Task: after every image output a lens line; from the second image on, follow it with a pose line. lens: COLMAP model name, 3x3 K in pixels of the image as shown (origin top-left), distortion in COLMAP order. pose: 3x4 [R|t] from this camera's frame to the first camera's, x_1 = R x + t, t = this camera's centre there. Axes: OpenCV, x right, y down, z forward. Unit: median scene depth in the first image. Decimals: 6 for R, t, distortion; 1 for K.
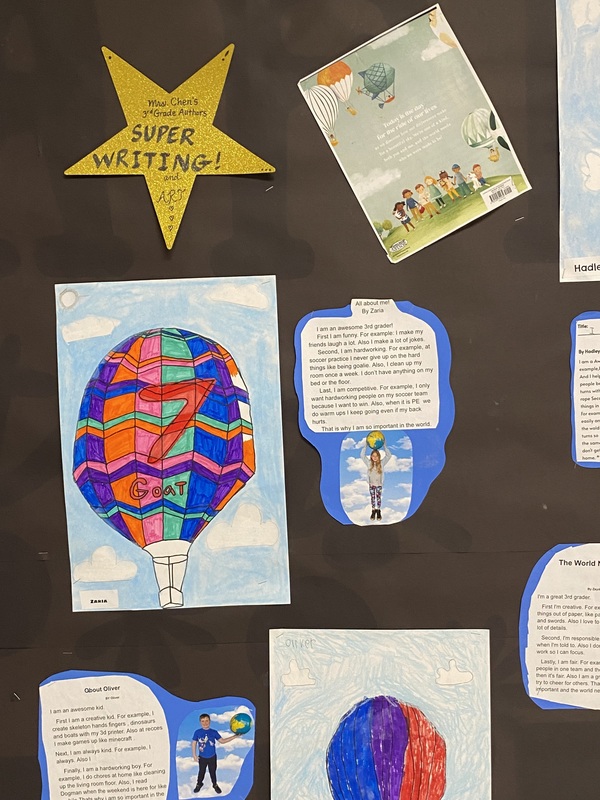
lens RADIAL K [[938.2, 0, 300.0], [0, 938.2, 401.2], [0, 0, 1]] dist [-0.002186, 0.000000]
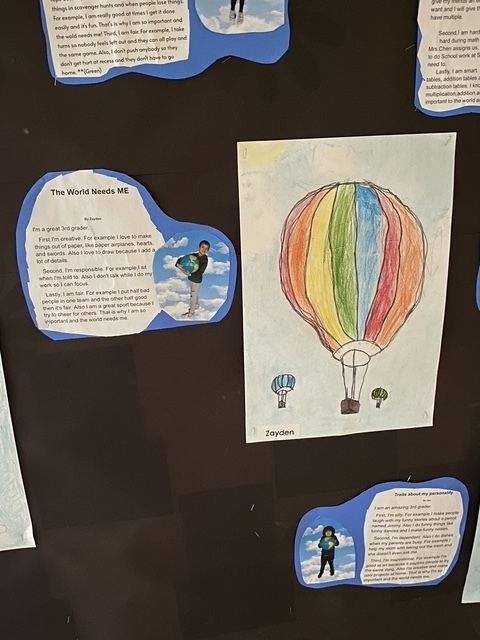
lens RADIAL K [[625.4, 0, 241.1], [0, 625.4, 319.4], [0, 0, 1]] dist [0.024090, 0.000000]
pose [[0.989357, -0.071135, 0.126937, 0.375980], [0.030960, 0.955292, 0.294040, 0.113758], [-0.142179, -0.286980, 0.947327, 0.335356]]
